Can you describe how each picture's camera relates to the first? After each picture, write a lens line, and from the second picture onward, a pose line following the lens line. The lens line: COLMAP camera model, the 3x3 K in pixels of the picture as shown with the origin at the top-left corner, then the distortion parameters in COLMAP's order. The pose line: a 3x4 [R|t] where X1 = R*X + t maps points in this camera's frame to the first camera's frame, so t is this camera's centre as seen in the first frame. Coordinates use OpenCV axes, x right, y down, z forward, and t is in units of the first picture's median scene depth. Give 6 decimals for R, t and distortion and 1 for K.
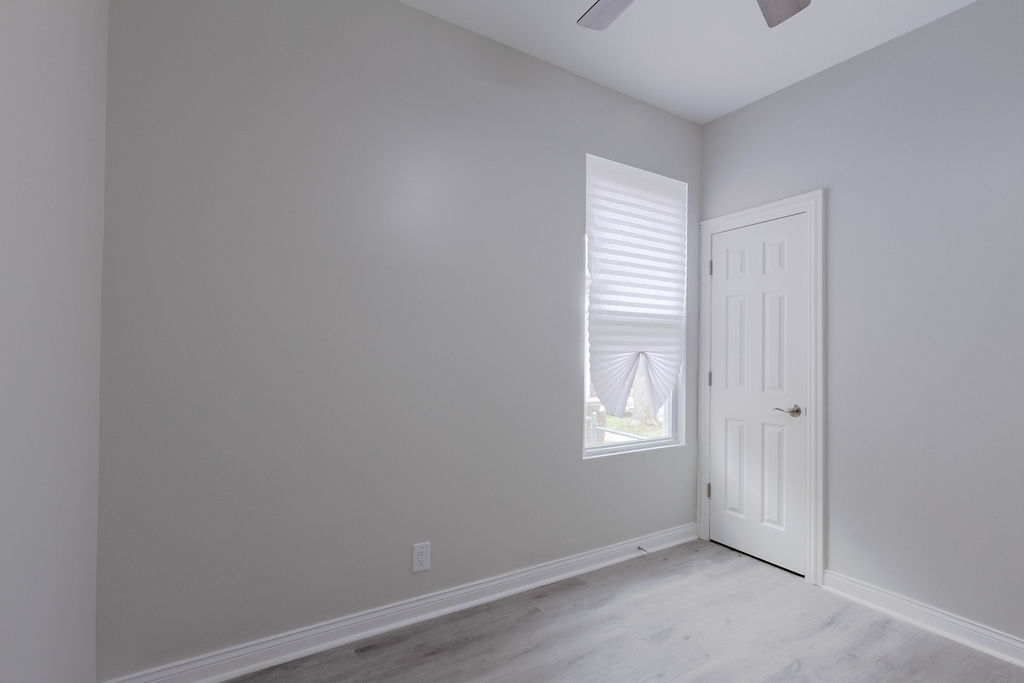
lens RADIAL K [[487.1, 0, 515.4], [0, 487.1, 351.2], [0, 0, 1]] dist [0.000322, -0.000092]
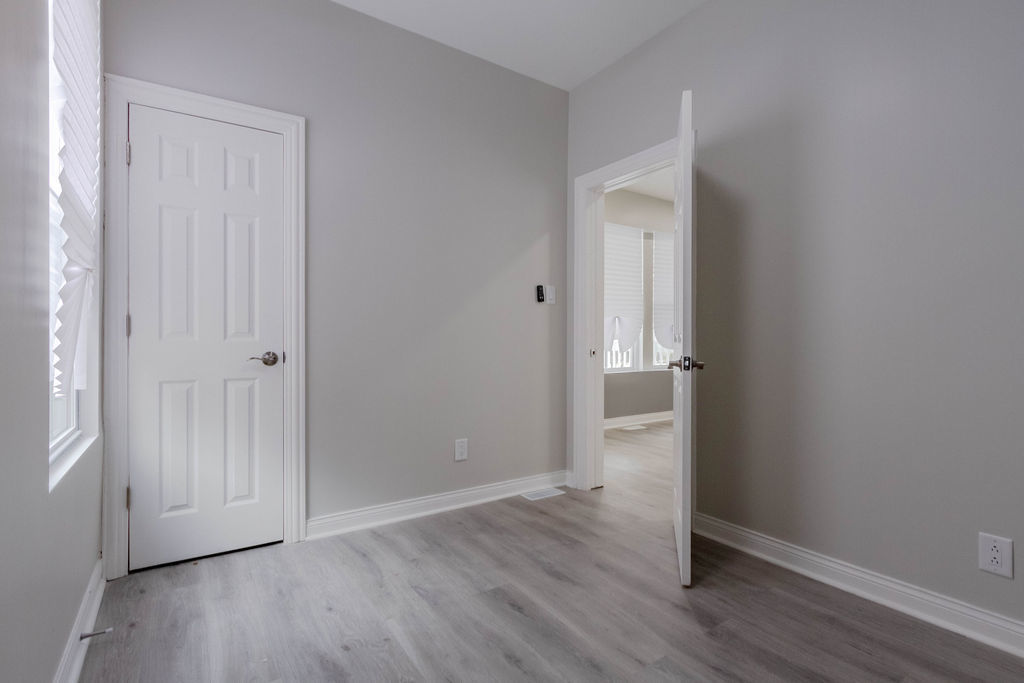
lens RADIAL K [[492.4, 0, 512.0], [0, 492.4, 341.5], [0, 0, 1]] dist [0.001878, 0.000549]
pose [[-0.032083, -0.014499, 0.999380, -0.311720], [-0.002452, 0.999893, 0.014428, 0.076090], [-0.999482, -0.001988, -0.032115, 0.579862]]
